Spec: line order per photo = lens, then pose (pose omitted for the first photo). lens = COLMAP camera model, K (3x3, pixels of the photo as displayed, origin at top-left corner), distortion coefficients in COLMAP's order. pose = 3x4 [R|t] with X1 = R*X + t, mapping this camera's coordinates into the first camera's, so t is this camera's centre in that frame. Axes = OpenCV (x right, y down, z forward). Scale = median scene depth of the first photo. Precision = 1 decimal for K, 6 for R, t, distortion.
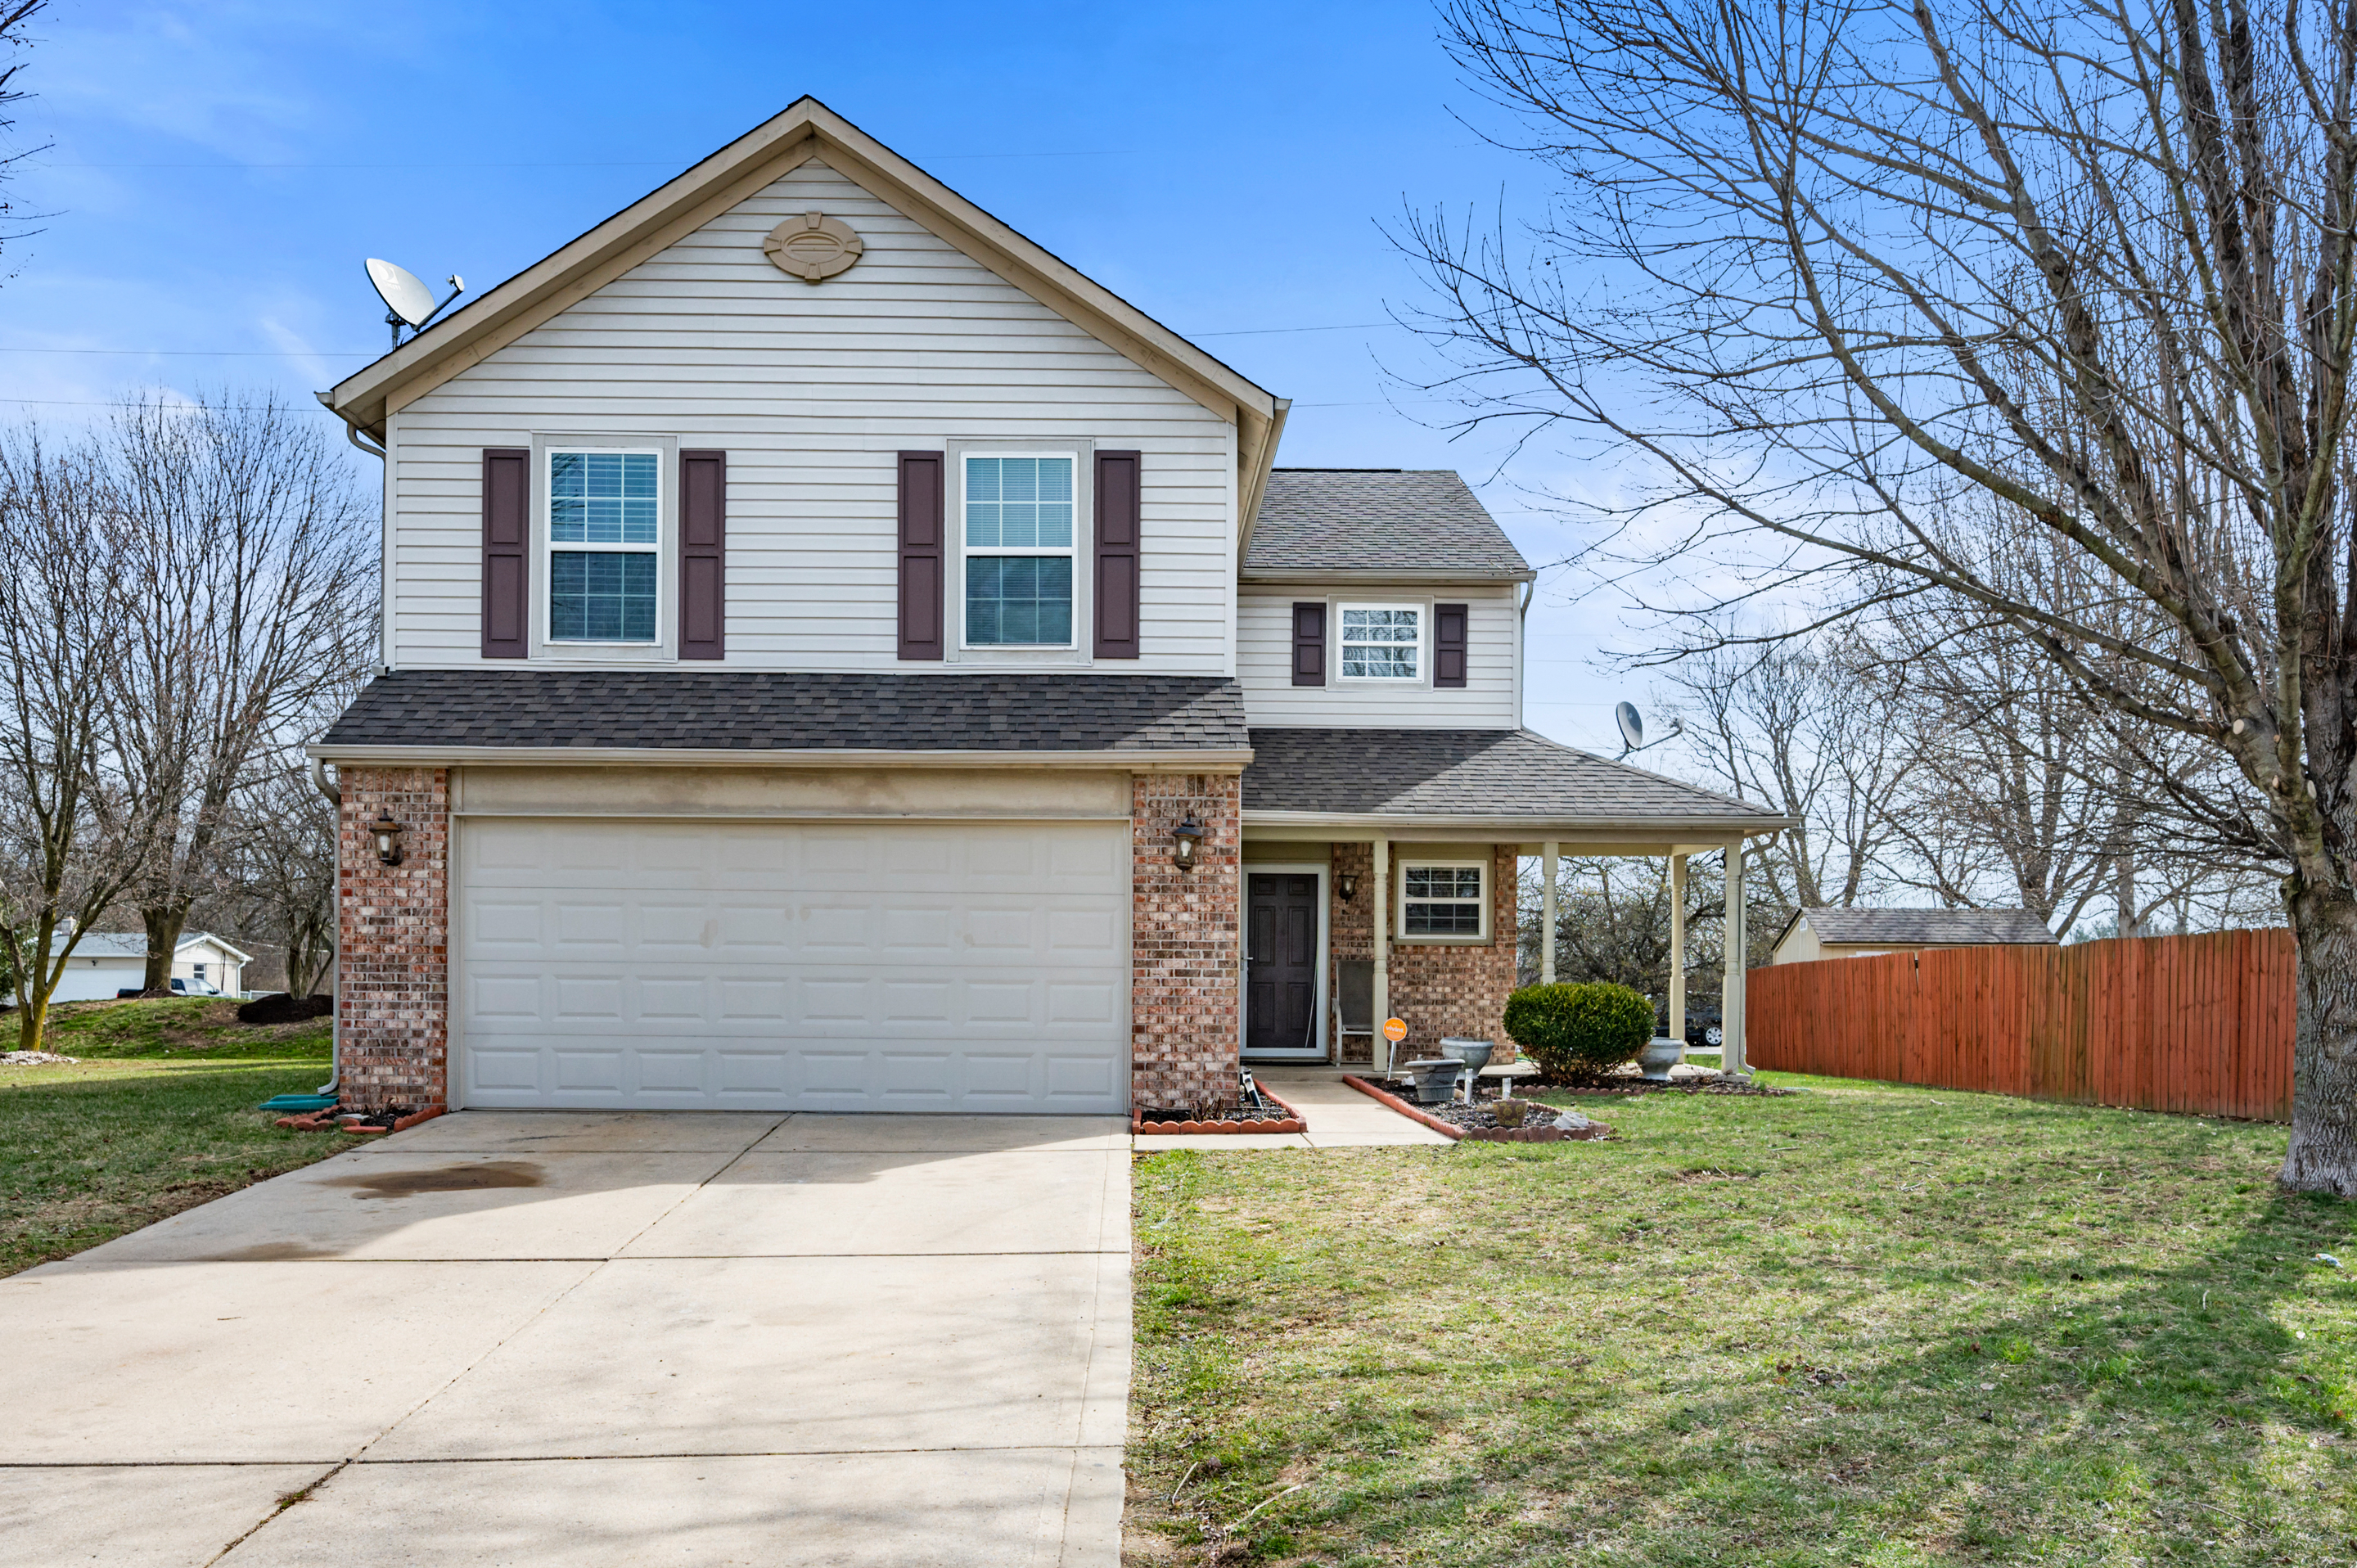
lens RADIAL K [[1849.2, 0, 1180.2], [0, 1849.2, 1008.2], [0, 0, 1]] dist [-0.010309, -0.001910]
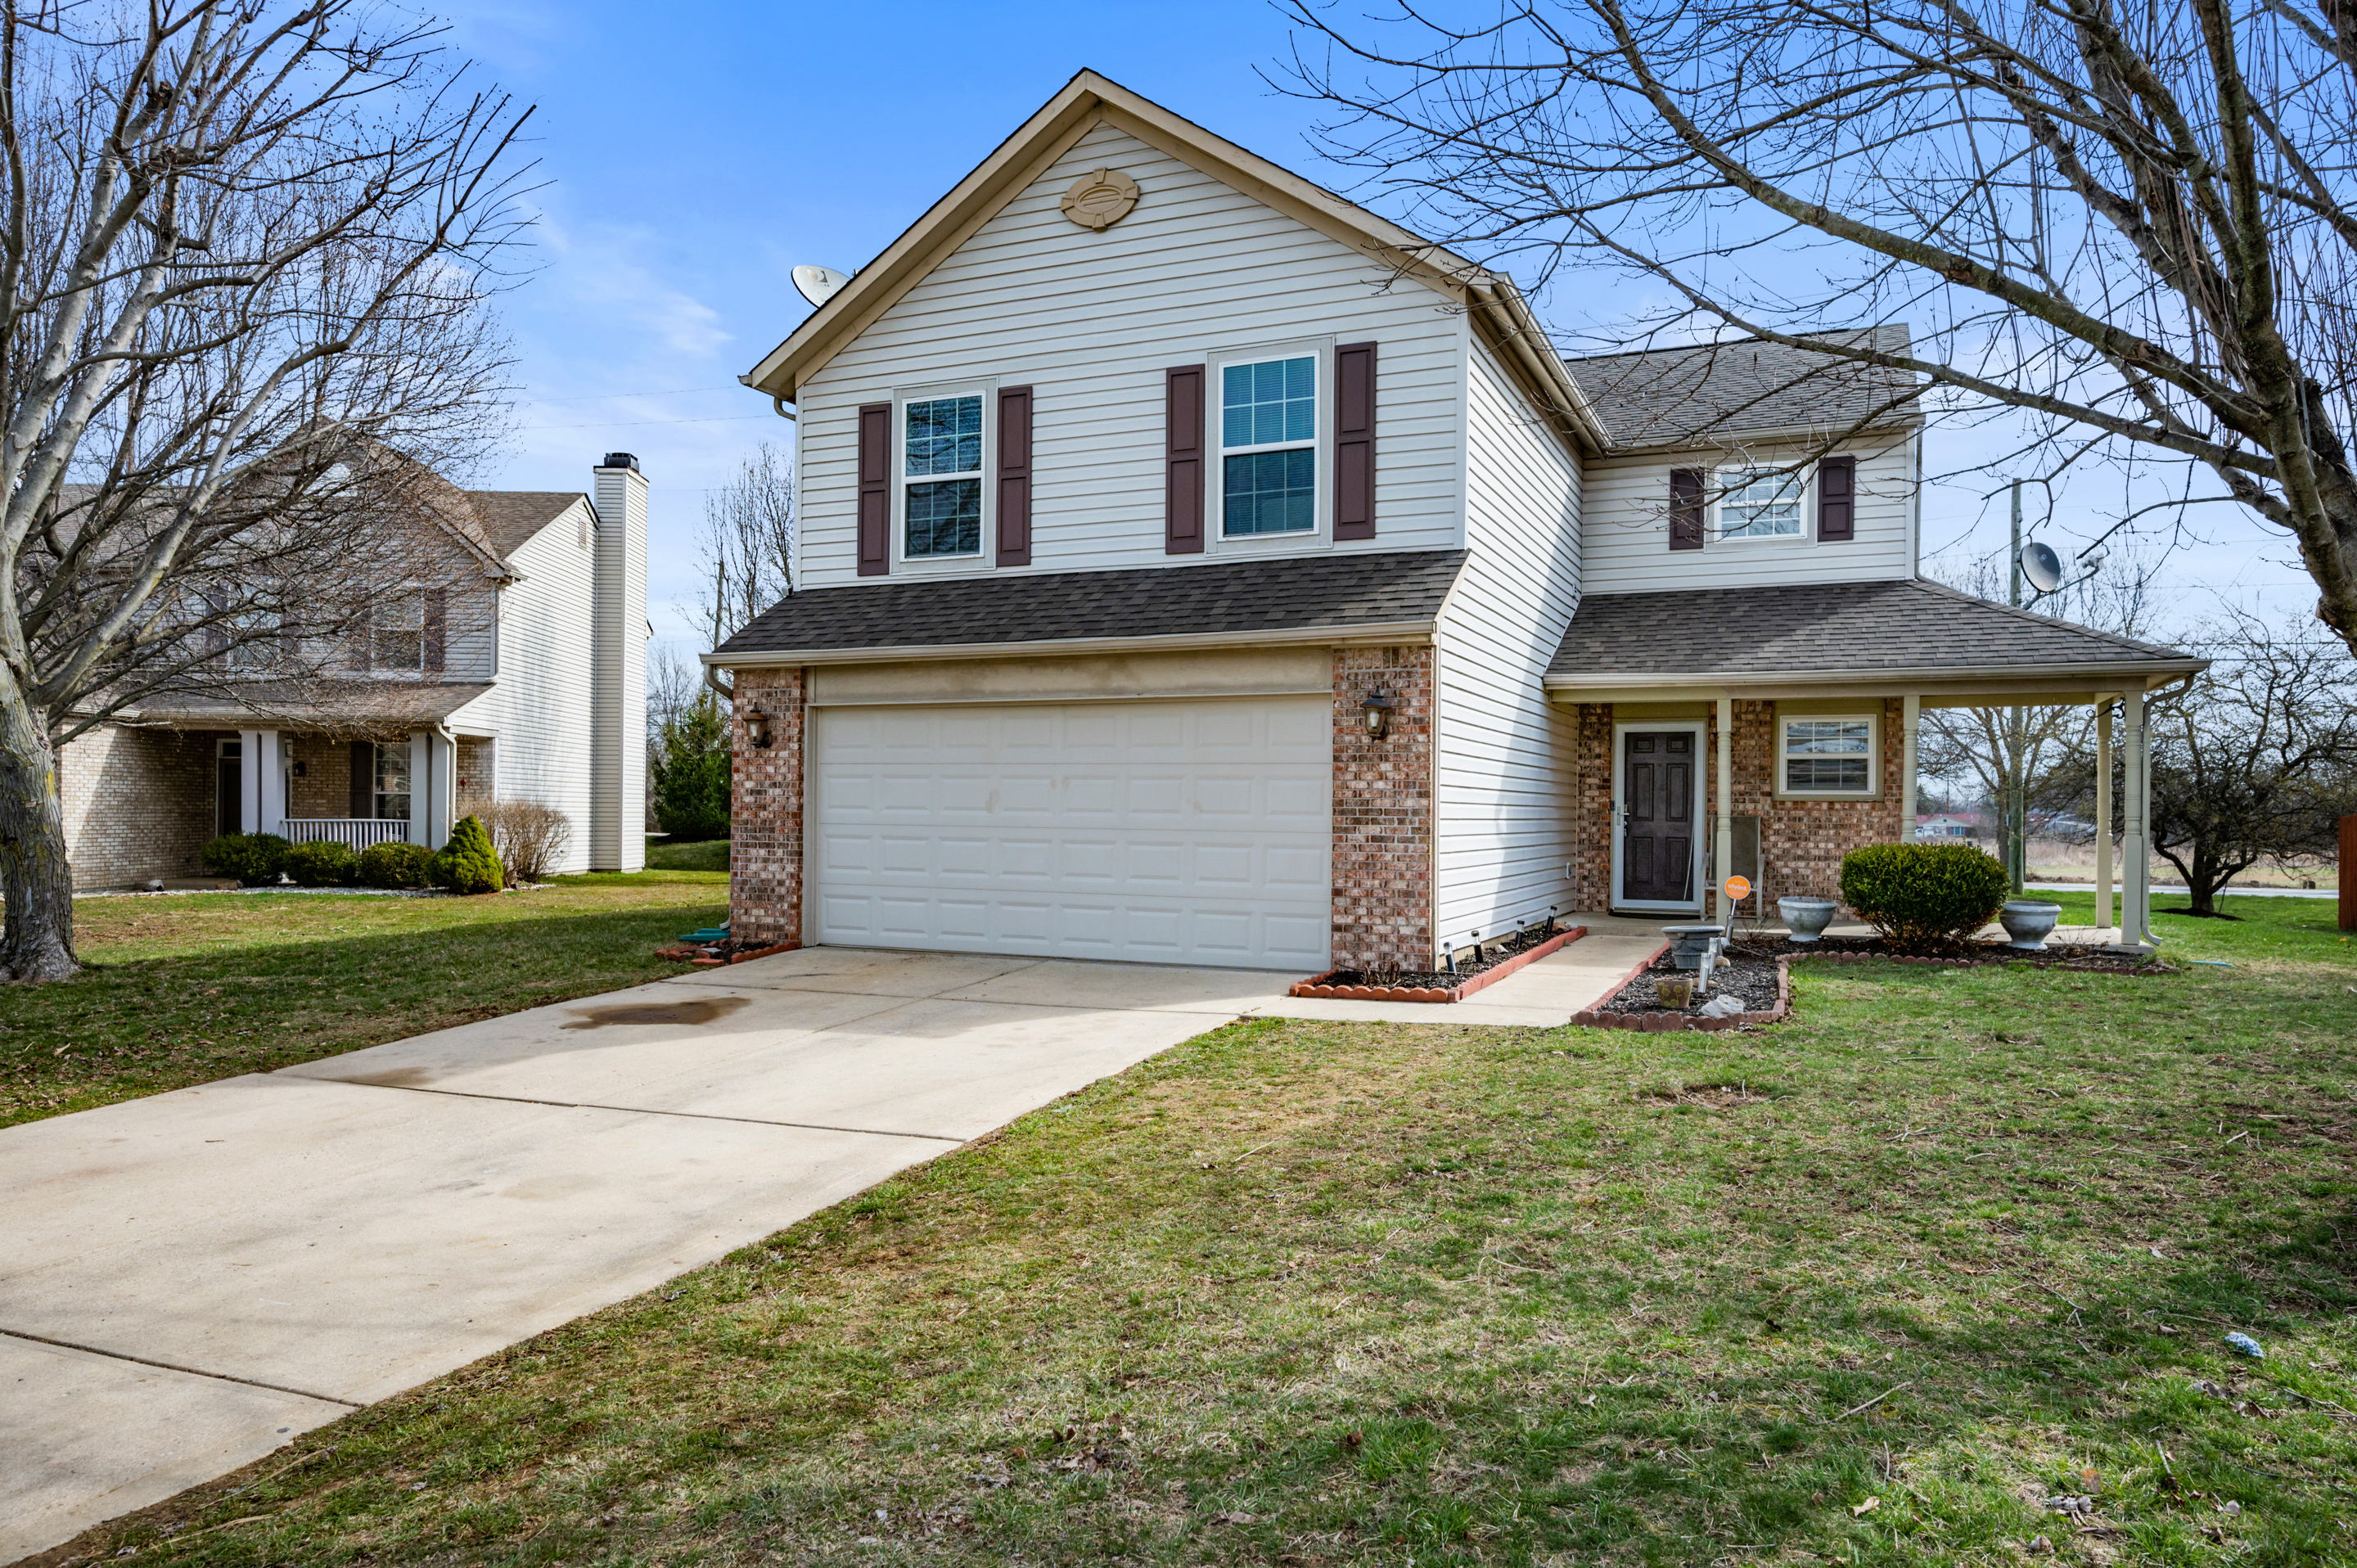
lens RADIAL K [[1519.3, 0, 1207.2], [0, 1519.3, 816.7], [0, 0, 1]] dist [-0.009015, 0.000762]
pose [[0.912248, 0.002229, -0.409633, 0.247094], [-0.007532, 0.999907, -0.011332, -0.019913], [0.409570, 0.013422, 0.912180, 0.174634]]
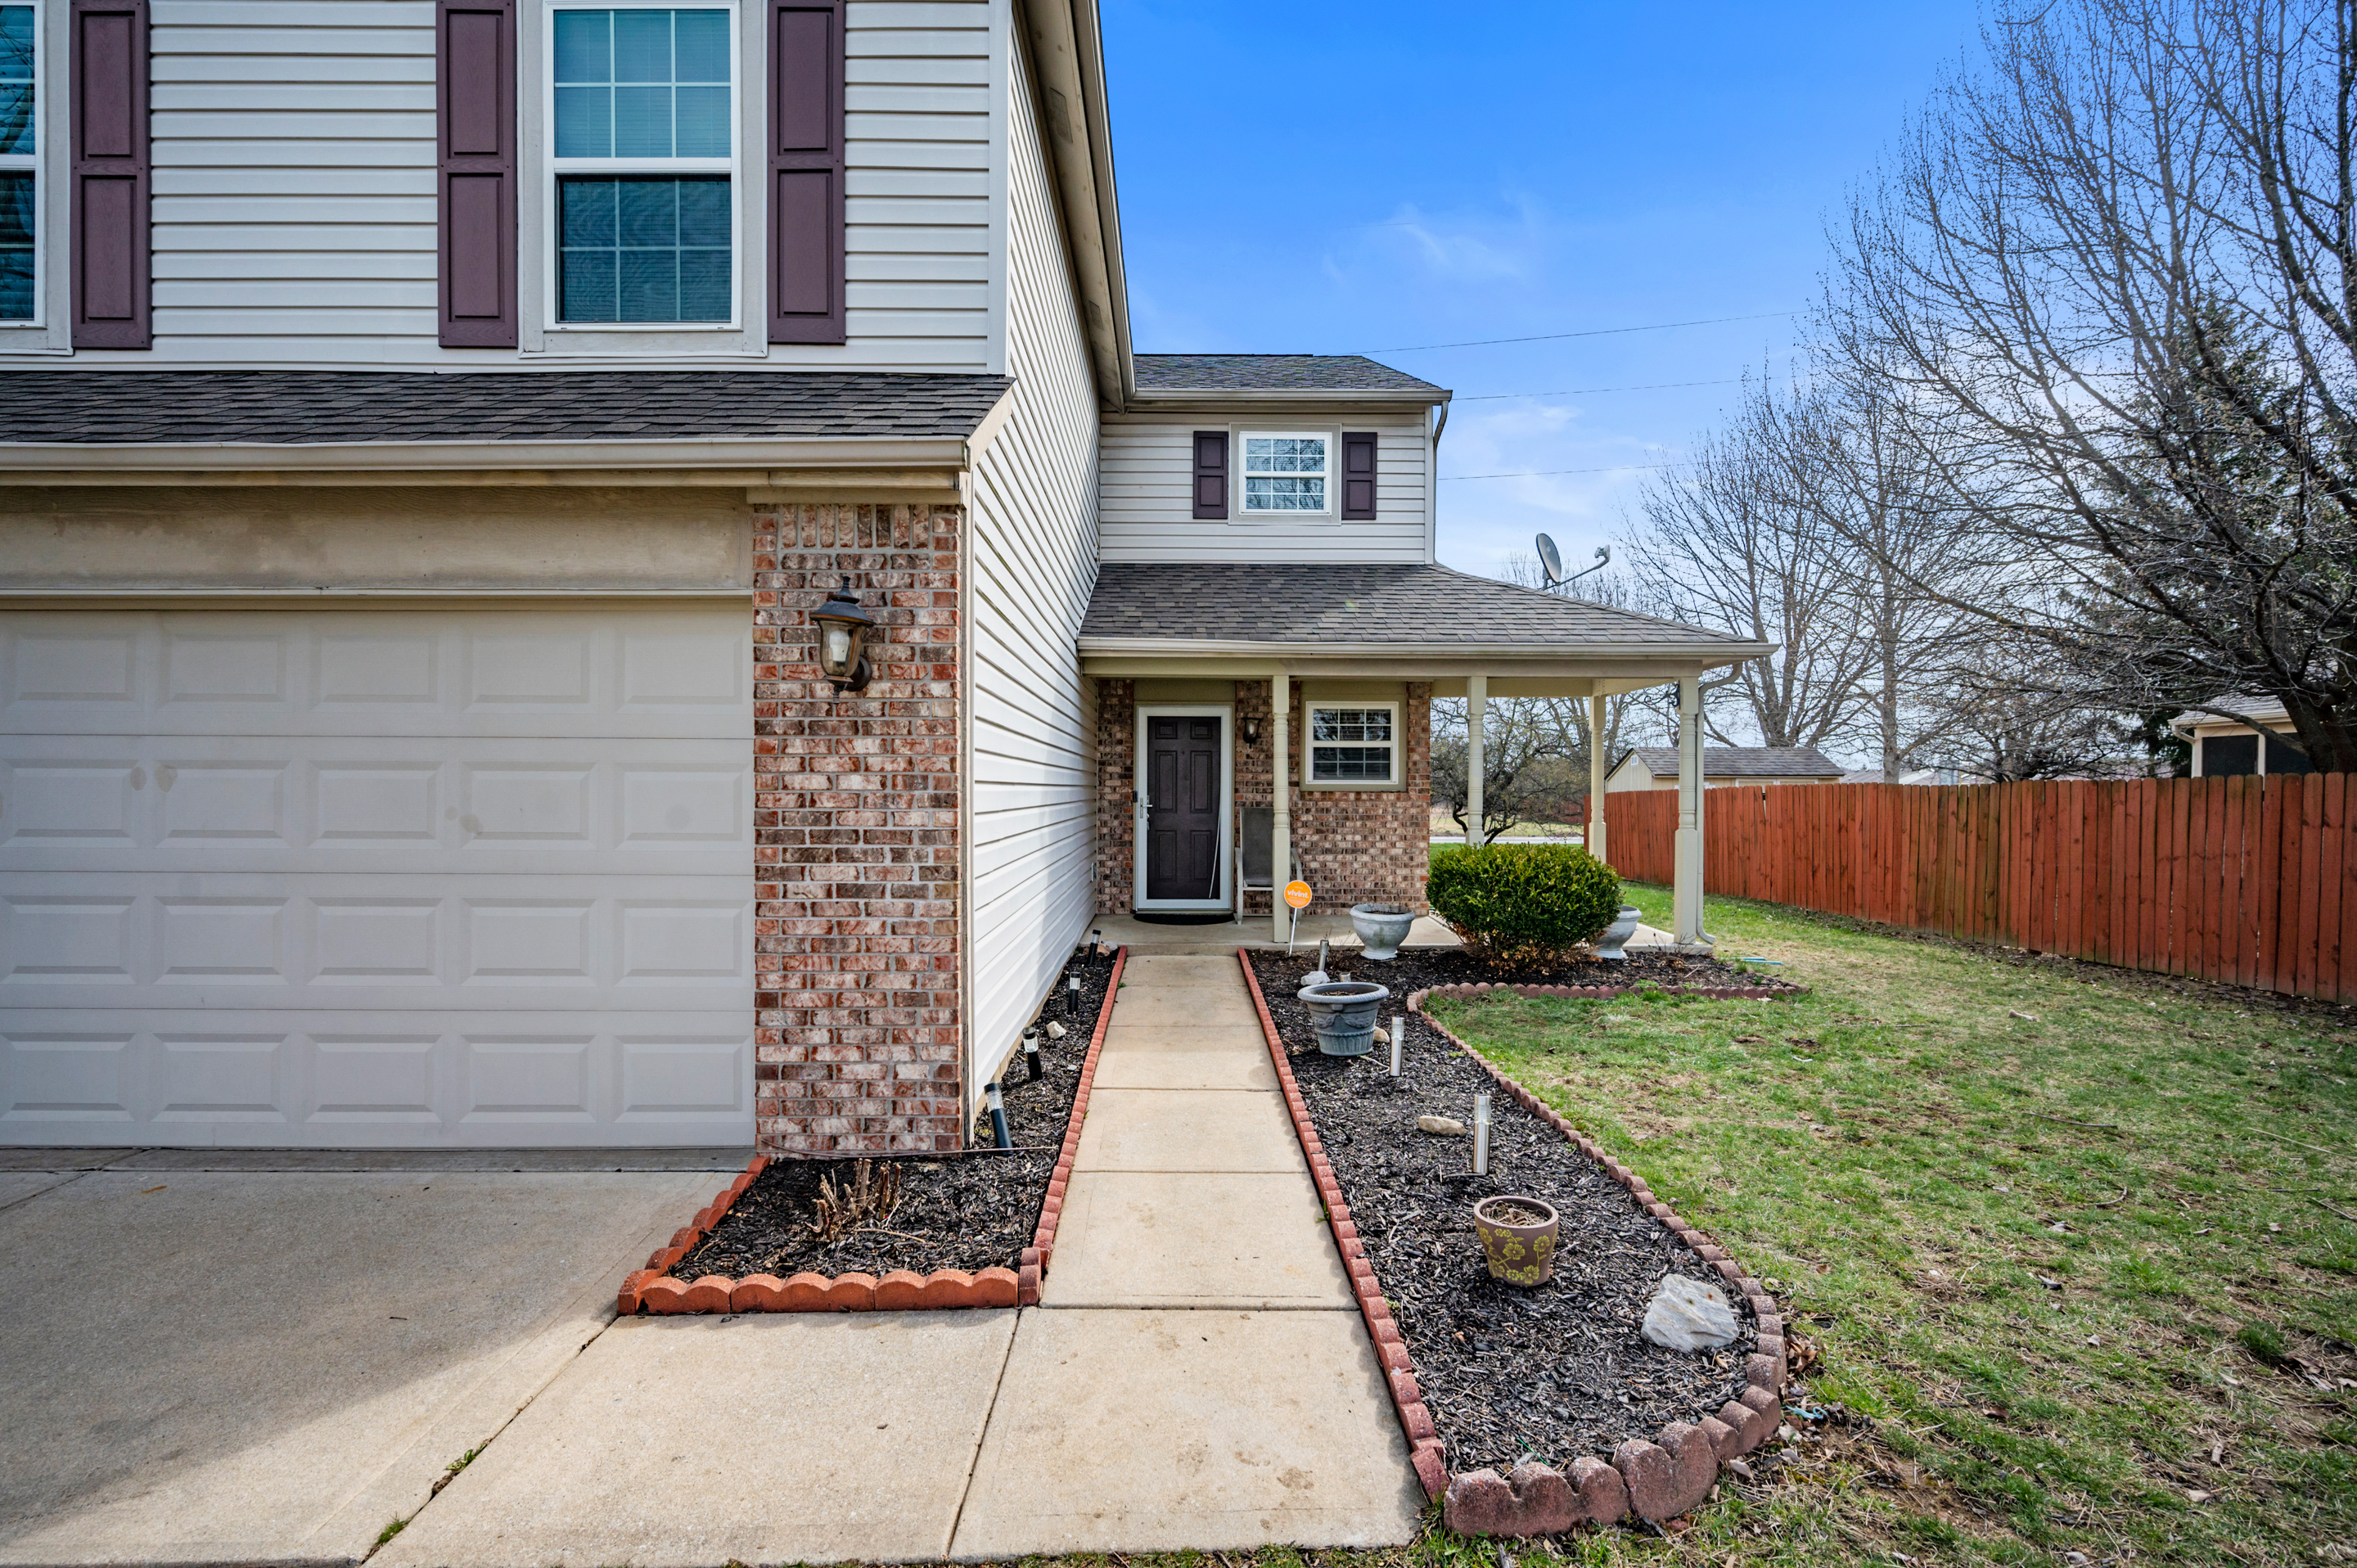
lens RADIAL K [[1027.7, 0, 1184.3], [0, 1027.7, 800.3], [0, 0, 1]] dist [-0.002962, 0.001022]
pose [[0.999815, -0.004251, -0.018762, 0.093816], [0.004206, 0.999988, -0.002442, -0.040665], [0.018772, 0.002363, 0.999821, 0.674165]]
